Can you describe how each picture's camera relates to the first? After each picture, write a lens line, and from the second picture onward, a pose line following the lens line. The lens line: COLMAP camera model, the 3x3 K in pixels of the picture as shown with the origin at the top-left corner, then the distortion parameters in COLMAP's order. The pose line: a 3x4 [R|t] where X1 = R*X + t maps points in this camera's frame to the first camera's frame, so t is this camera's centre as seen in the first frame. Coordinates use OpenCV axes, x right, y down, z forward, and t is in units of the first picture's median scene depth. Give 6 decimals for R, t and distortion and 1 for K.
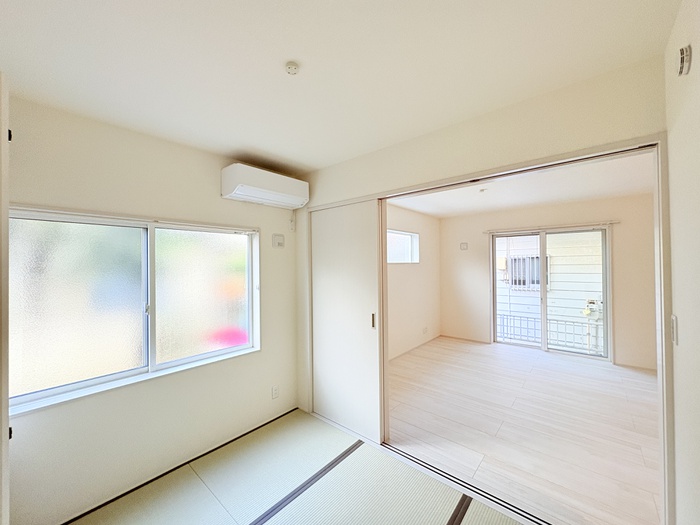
lens RADIAL K [[278.4, 0, 349.7], [0, 278.4, 263.6], [0, 0, 1]] dist [0.000531, 0.000434]
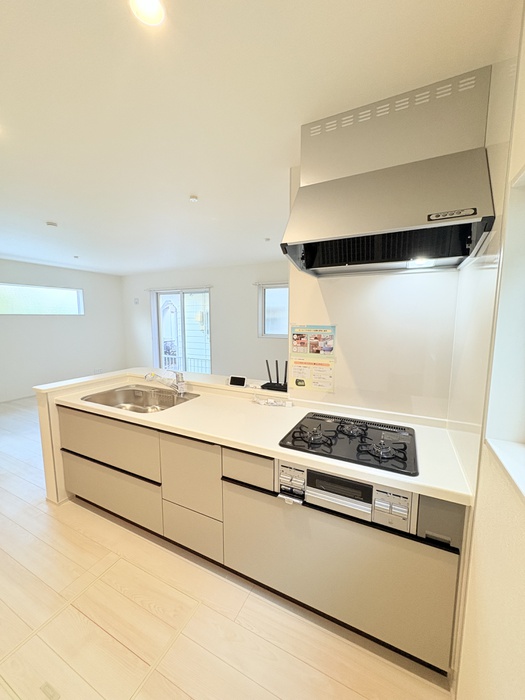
lens RADIAL K [[278.4, 0, 263.0], [0, 278.4, 350.7], [0, 0, 1]] dist [0.000531, 0.000434]
pose [[0.969967, -0.018865, 0.242505, 0.738674], [-0.011441, 0.992346, 0.122958, -0.005633], [-0.242968, -0.122039, 0.962327, -0.356360]]
